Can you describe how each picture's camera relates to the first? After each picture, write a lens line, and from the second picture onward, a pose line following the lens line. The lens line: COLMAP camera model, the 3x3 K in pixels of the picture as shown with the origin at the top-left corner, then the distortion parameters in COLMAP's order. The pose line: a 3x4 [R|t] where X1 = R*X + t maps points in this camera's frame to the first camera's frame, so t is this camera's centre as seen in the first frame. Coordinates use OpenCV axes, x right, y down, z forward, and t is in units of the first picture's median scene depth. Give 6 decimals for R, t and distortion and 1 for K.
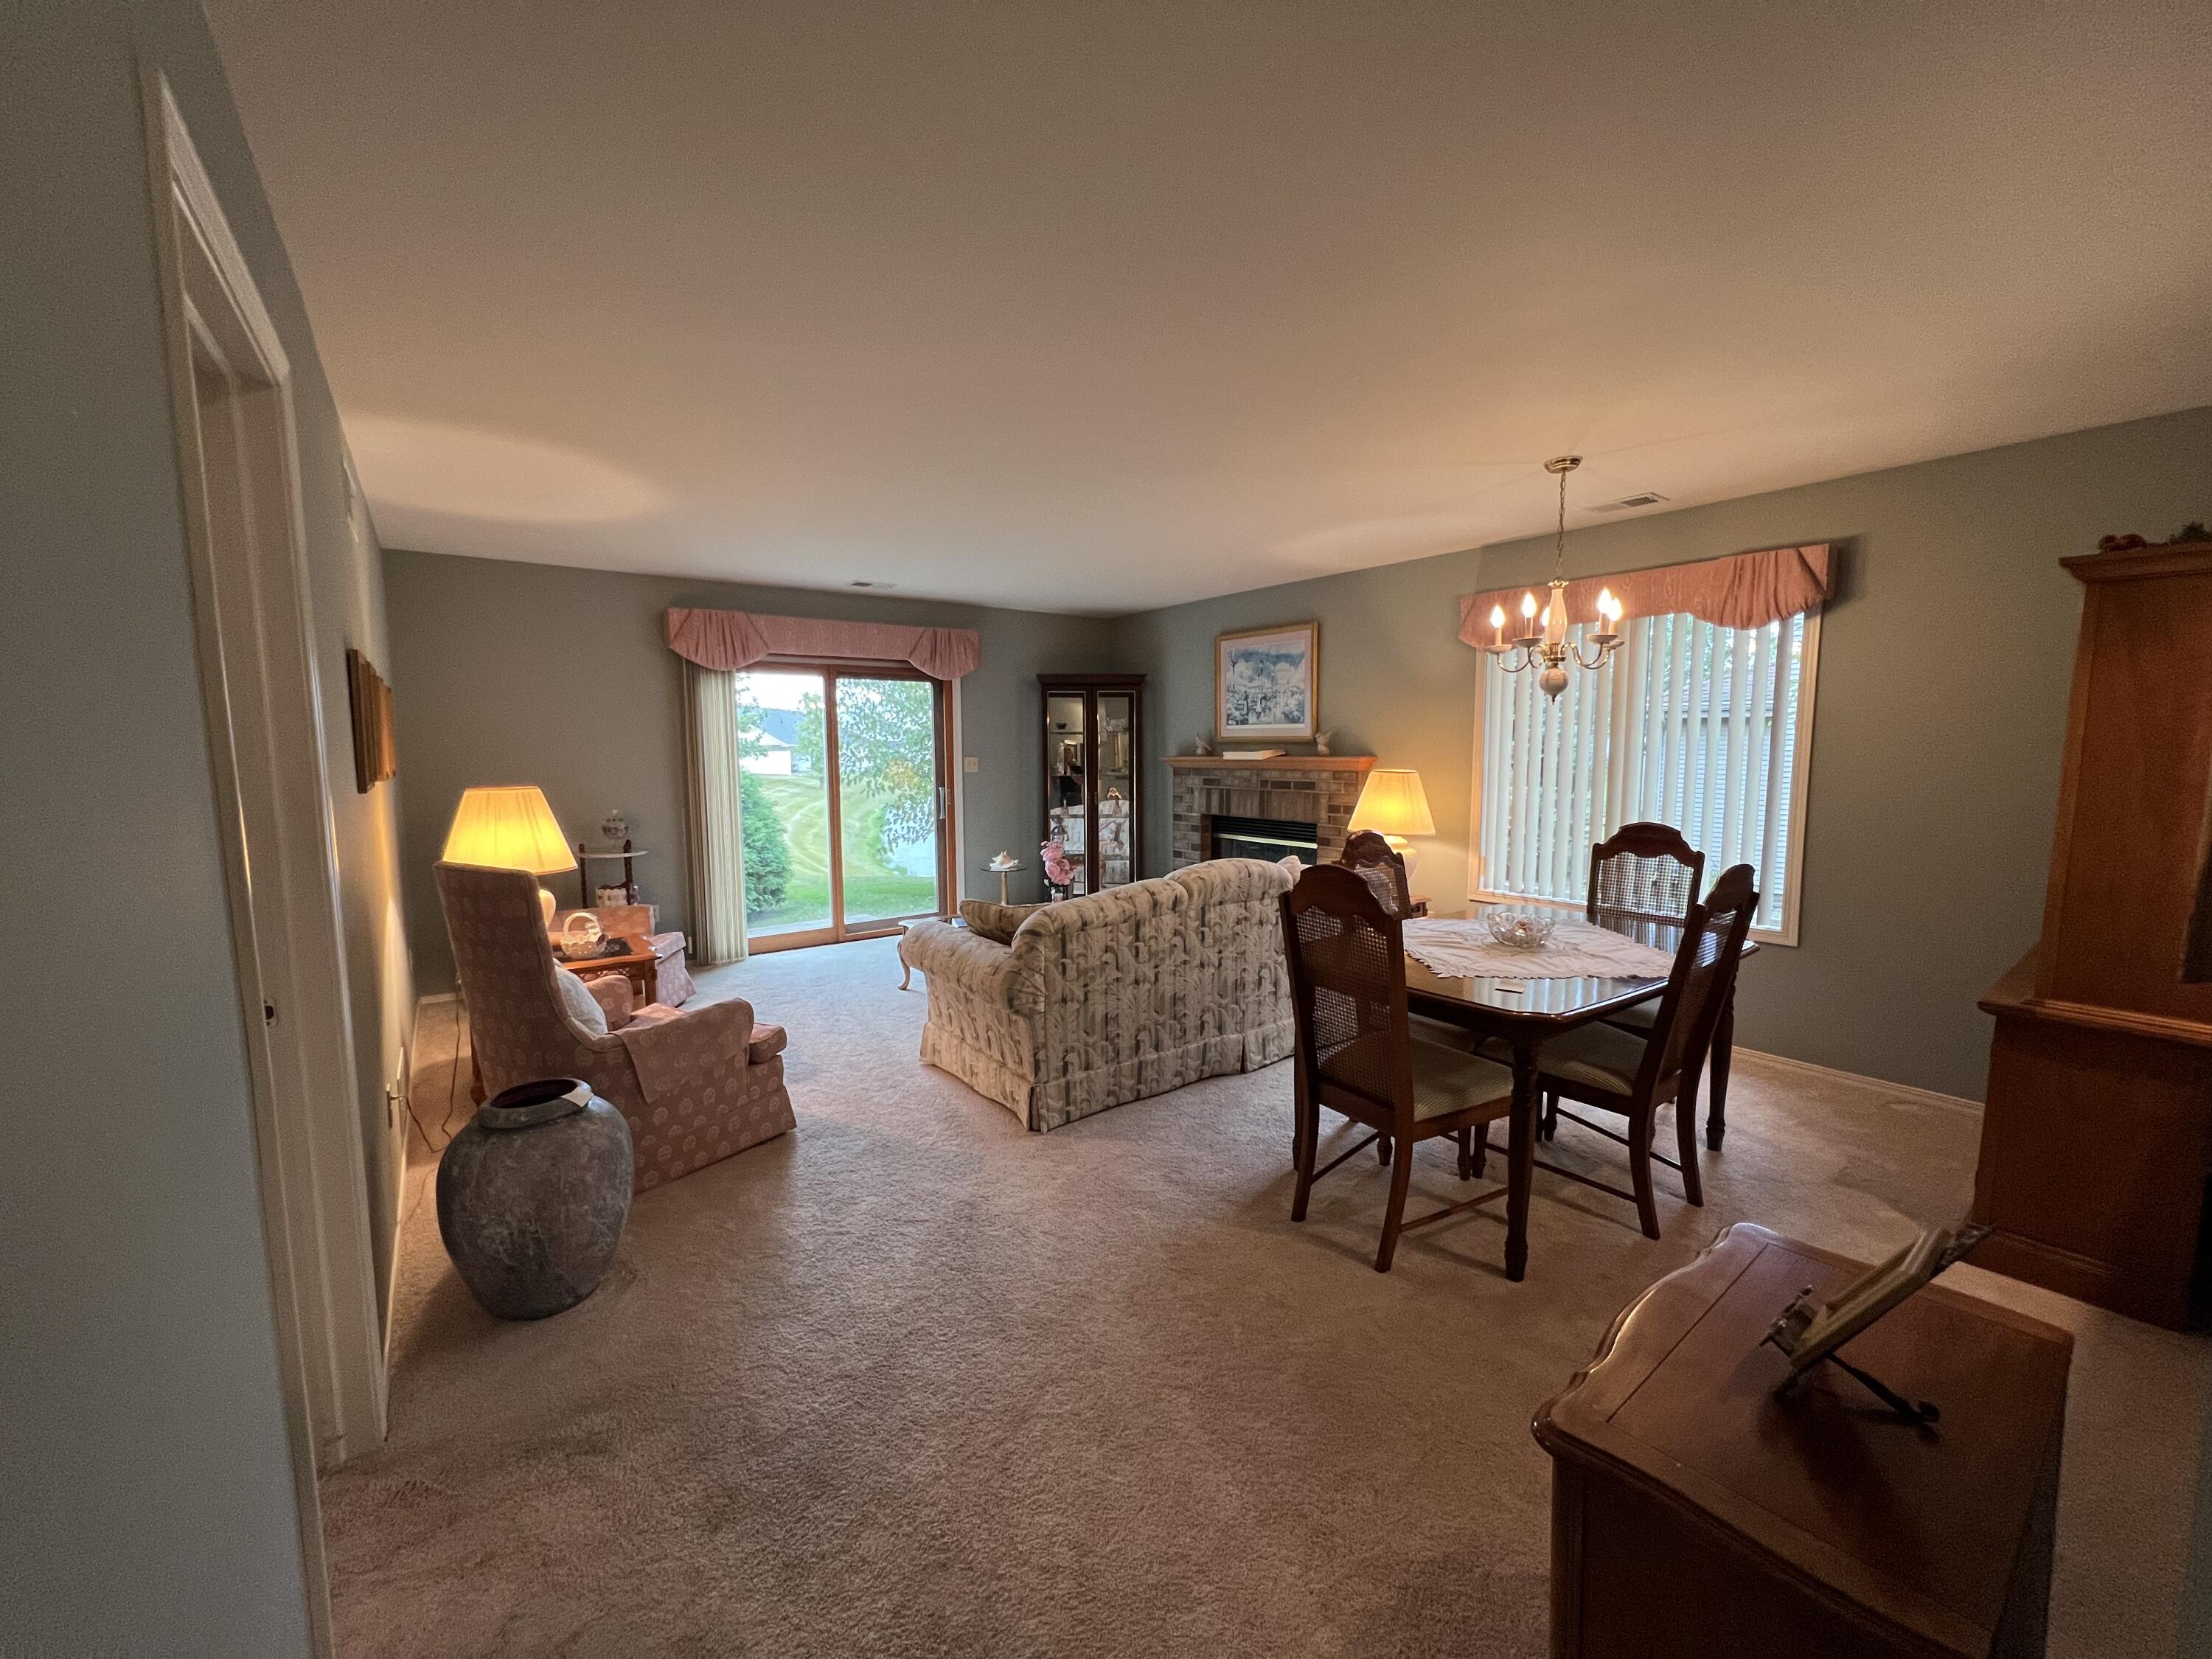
lens RADIAL K [[886.9, 0, 1097.3], [0, 886.9, 830.8], [0, 0, 1]] dist [-0.000495, 0.000460]
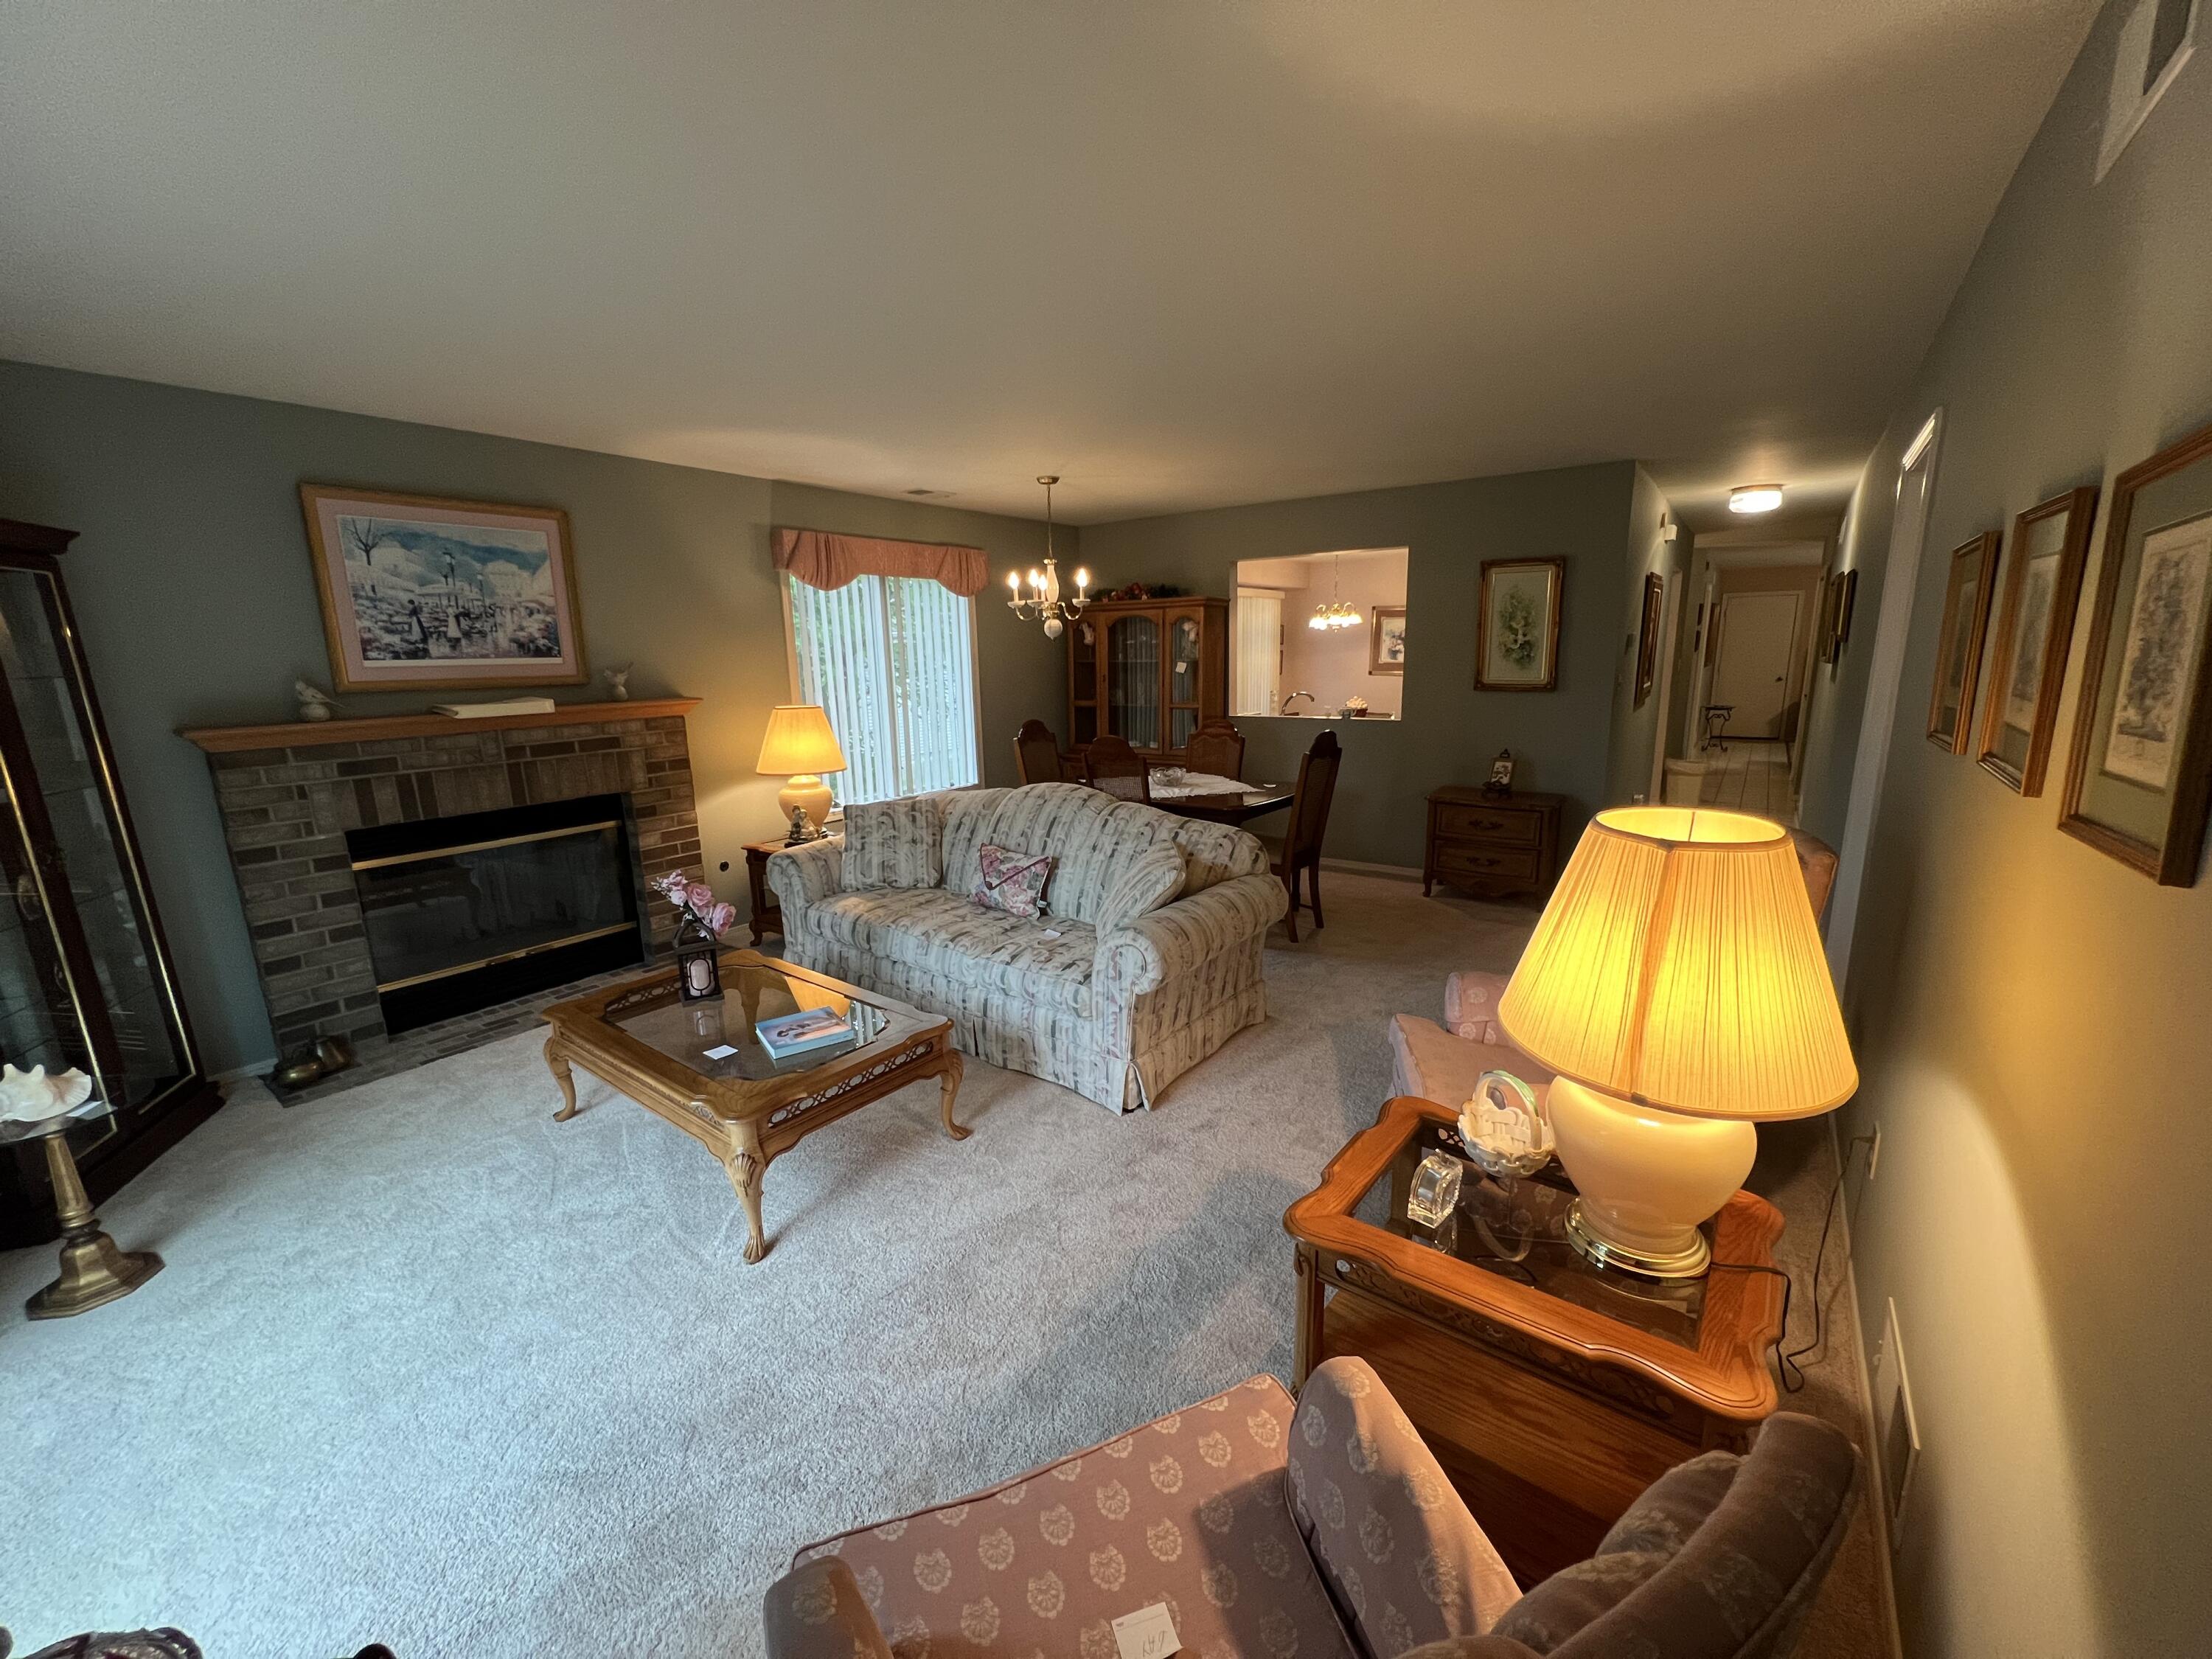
lens RADIAL K [[886.9, 0, 1122.3], [0, 886.9, 839.1], [0, 0, 1]] dist [-0.000495, 0.000460]
pose [[-0.338733, -0.180504, 0.923406, -0.572702], [0.116125, 0.965901, 0.231410, -0.090292], [-0.933689, 0.185617, -0.306222, 0.803203]]
